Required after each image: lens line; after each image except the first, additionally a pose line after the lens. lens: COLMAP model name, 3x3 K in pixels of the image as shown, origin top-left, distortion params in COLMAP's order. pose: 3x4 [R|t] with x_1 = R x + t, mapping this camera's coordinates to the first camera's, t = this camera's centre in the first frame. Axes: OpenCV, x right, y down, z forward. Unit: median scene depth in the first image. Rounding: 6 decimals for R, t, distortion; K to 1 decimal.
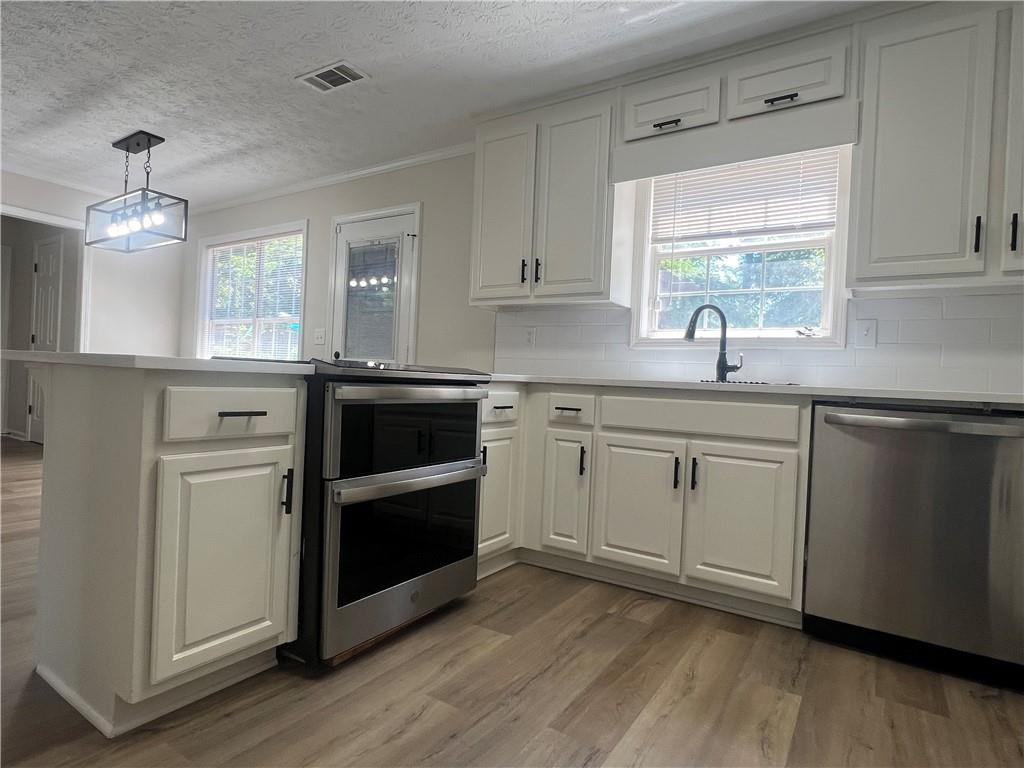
lens RADIAL K [[549.2, 0, 512.0], [0, 549.2, 384.0], [0, 0, 1]] dist [0.000200, -0.000217]
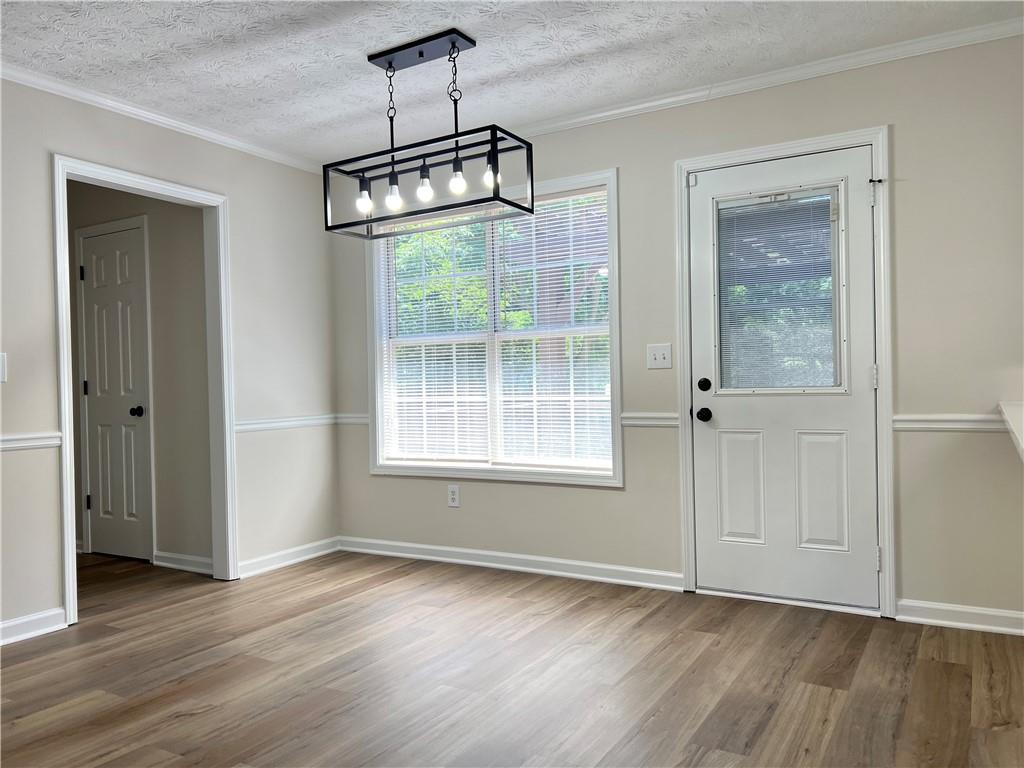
lens RADIAL K [[758.8, 0, 512.0], [0, 758.8, 384.0], [0, 0, 1]] dist [0.000443, -0.000105]
pose [[0.996640, -0.070202, 0.042184, -0.624161], [0.070405, 0.997513, -0.003351, -0.073038], [-0.041844, 0.006310, 0.999104, 0.182035]]
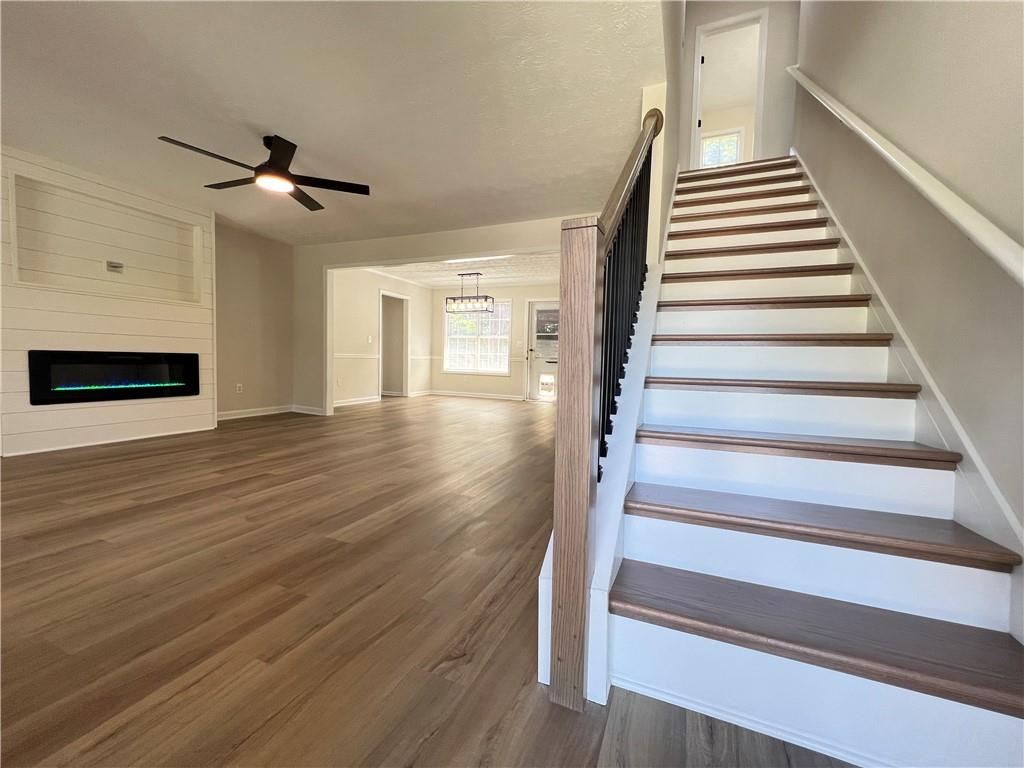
lens RADIAL K [[414.9, 0, 512.0], [0, 414.9, 384.0], [0, 0, 1]] dist [-0.000385, 0.000201]
pose [[0.983969, -0.035117, 0.174846, -0.828881], [0.024564, 0.997764, 0.062162, -0.026683], [-0.176638, -0.056871, 0.982631, -1.030700]]
